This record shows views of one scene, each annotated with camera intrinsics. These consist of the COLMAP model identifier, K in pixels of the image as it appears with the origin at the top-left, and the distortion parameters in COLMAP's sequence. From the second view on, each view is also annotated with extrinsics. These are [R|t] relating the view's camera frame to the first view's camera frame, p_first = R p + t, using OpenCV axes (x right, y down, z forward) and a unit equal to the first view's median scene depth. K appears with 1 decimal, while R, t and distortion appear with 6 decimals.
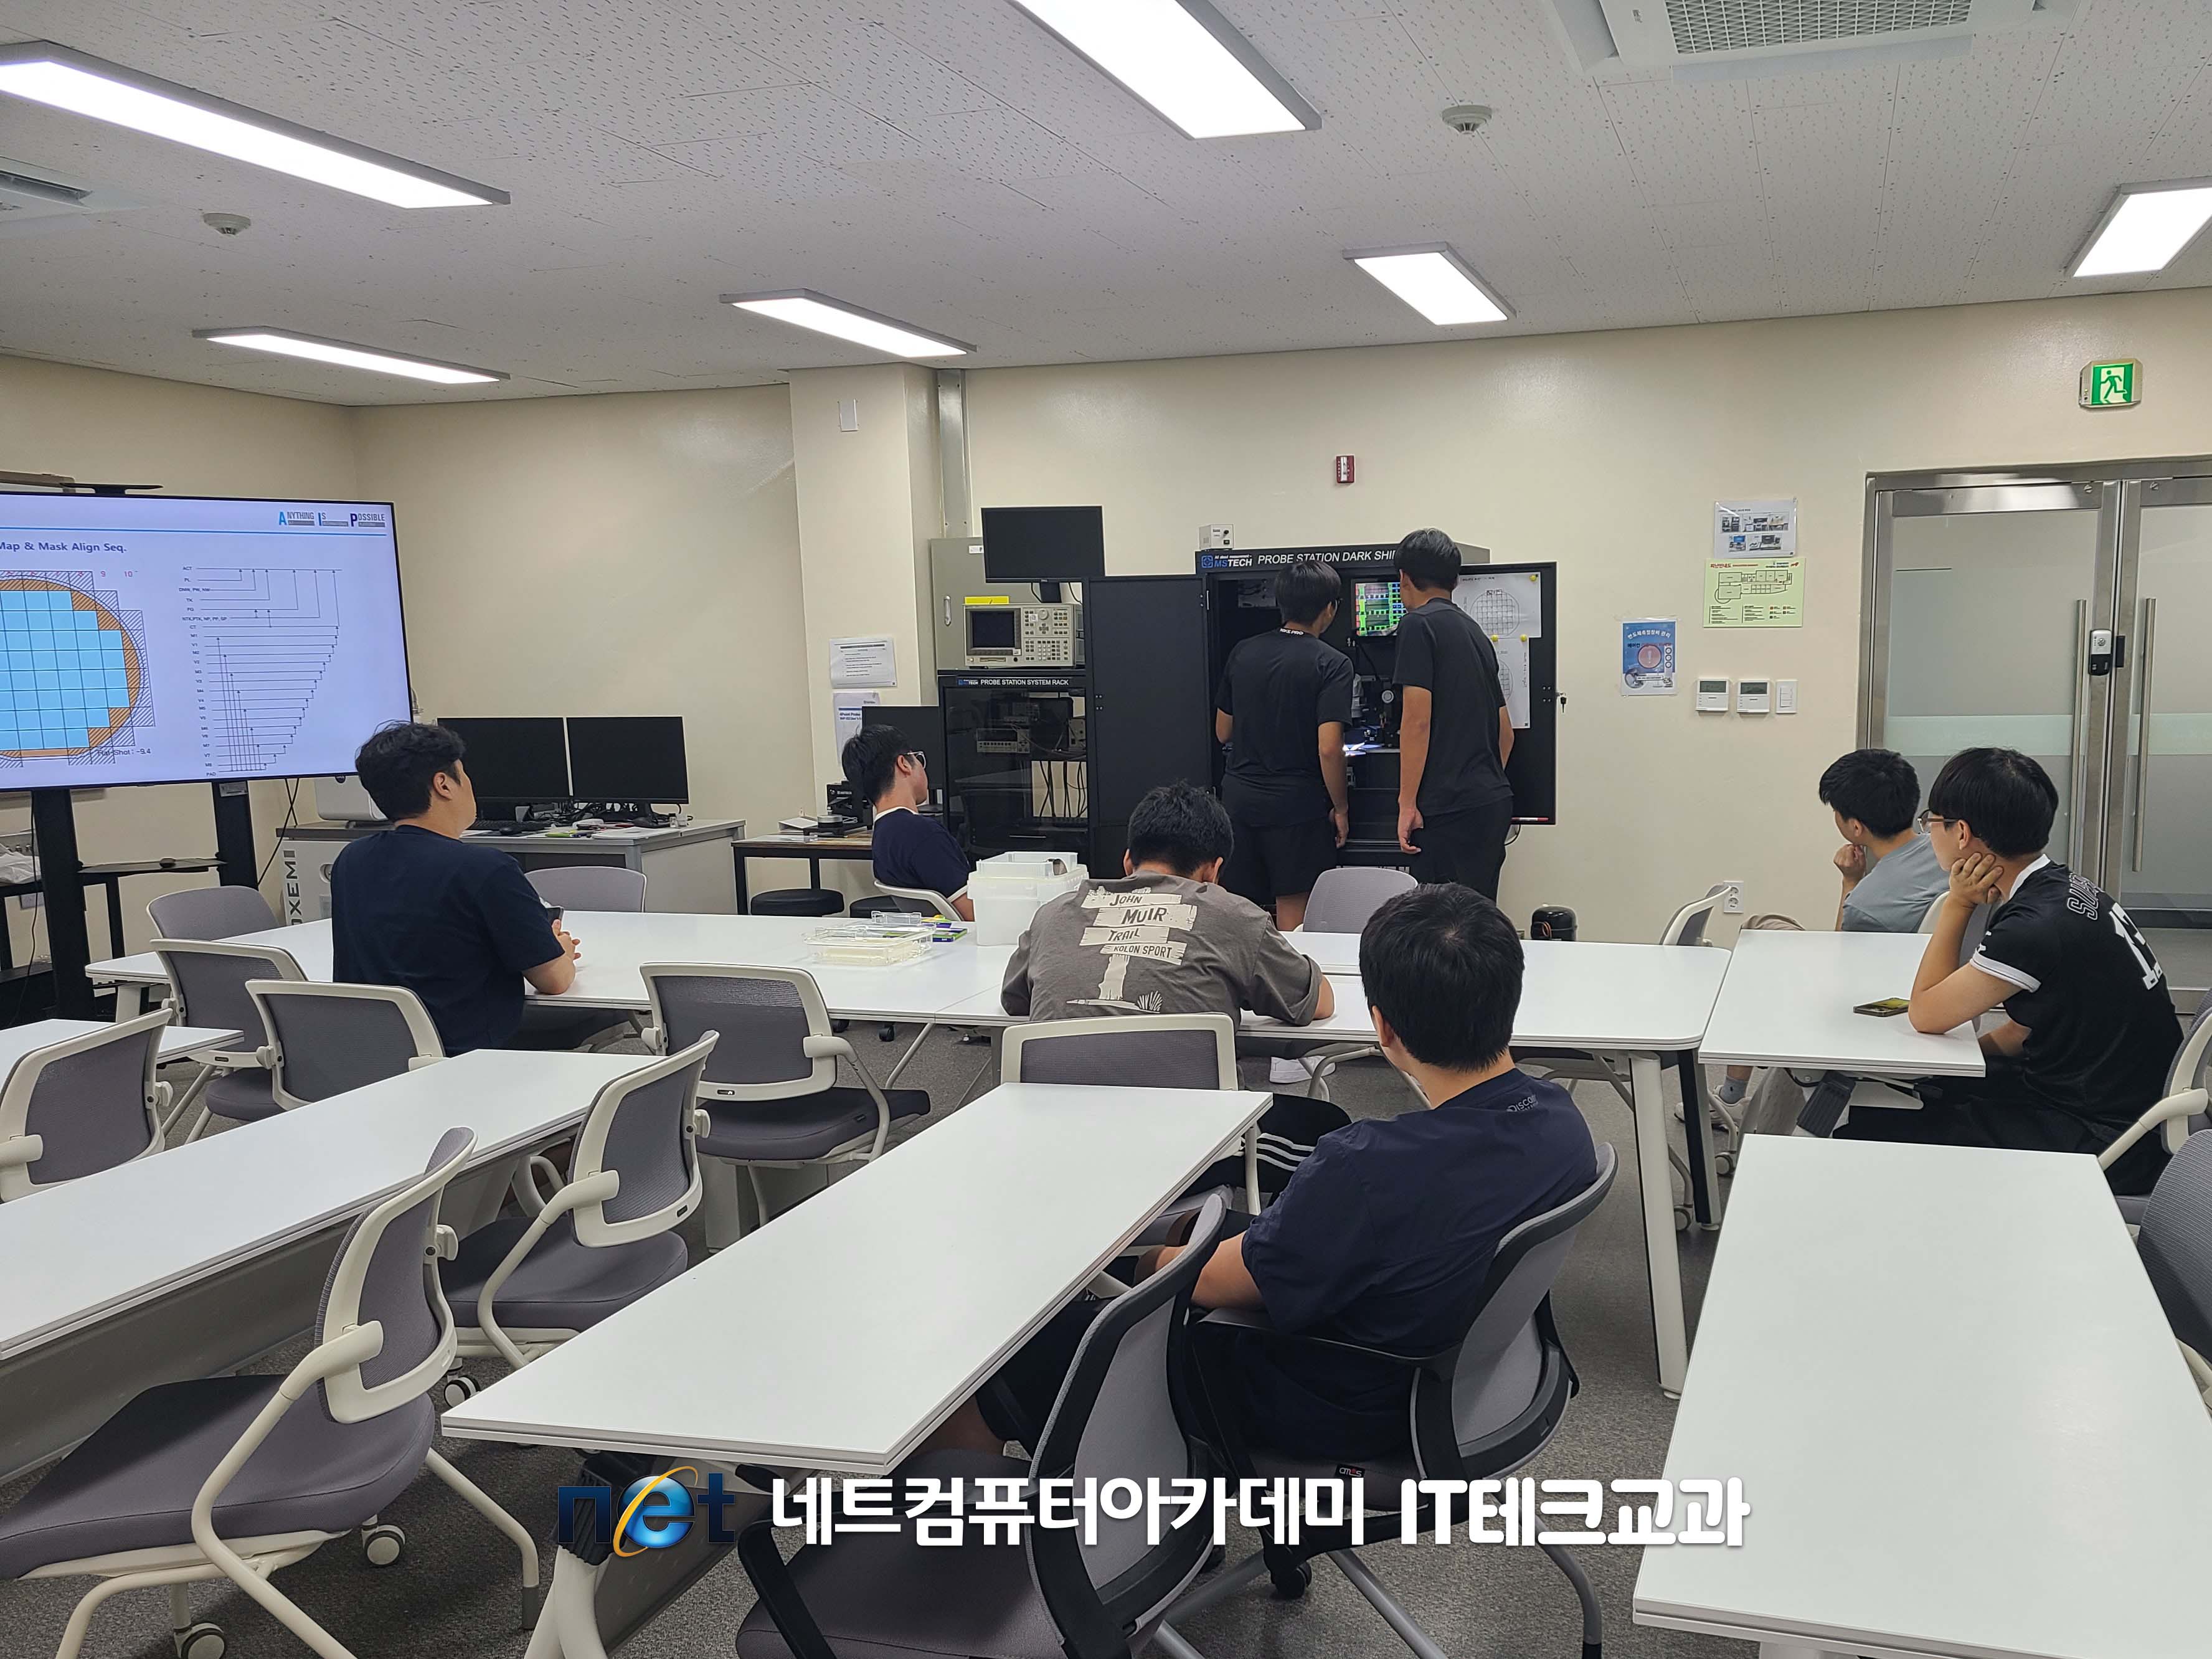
lens RADIAL K [[1680.8, 0, 1100.6], [0, 1680.8, 835.3], [0, 0, 1]] dist [0.032821, -0.002582]
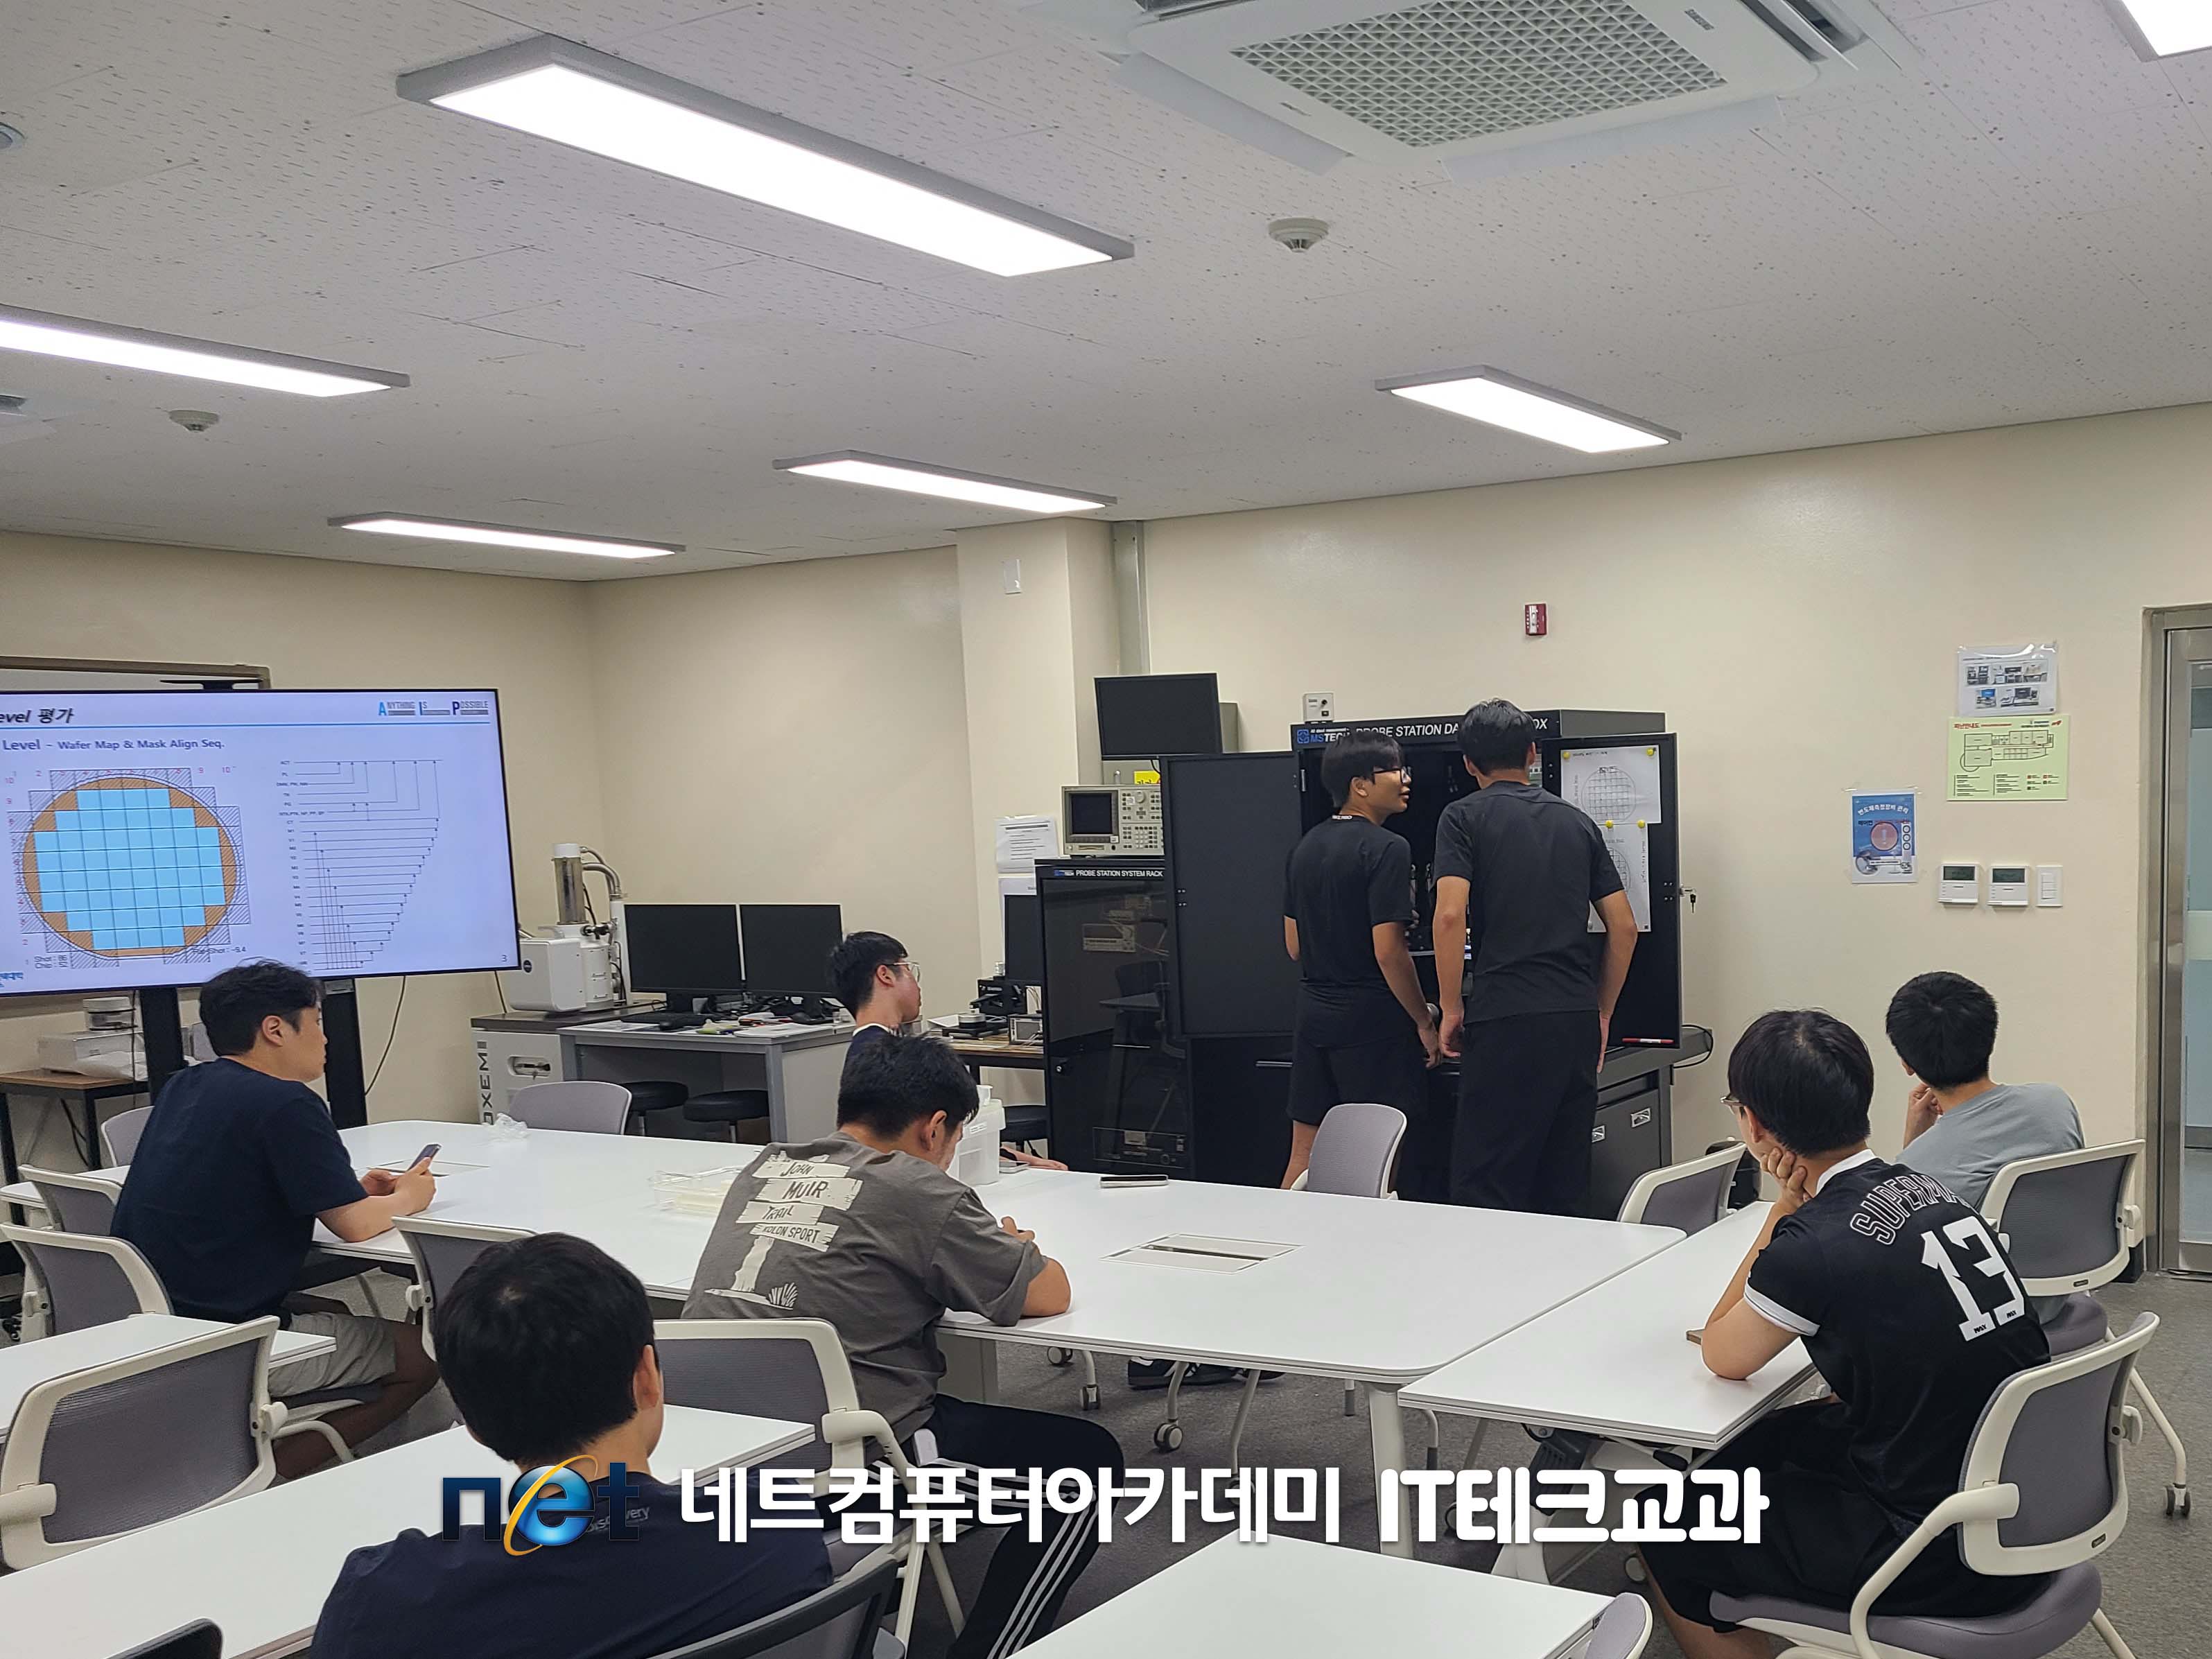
lens RADIAL K [[1835.0, 0, 1260.0], [0, 1835.0, 927.9], [0, 0, 1]] dist [0.035068, 0.003153]
pose [[0.980546, 0.001605, -0.196285, 0.219970], [-0.009368, 0.999210, -0.038624, -0.025673], [0.196068, 0.039711, 0.979786, 0.066154]]
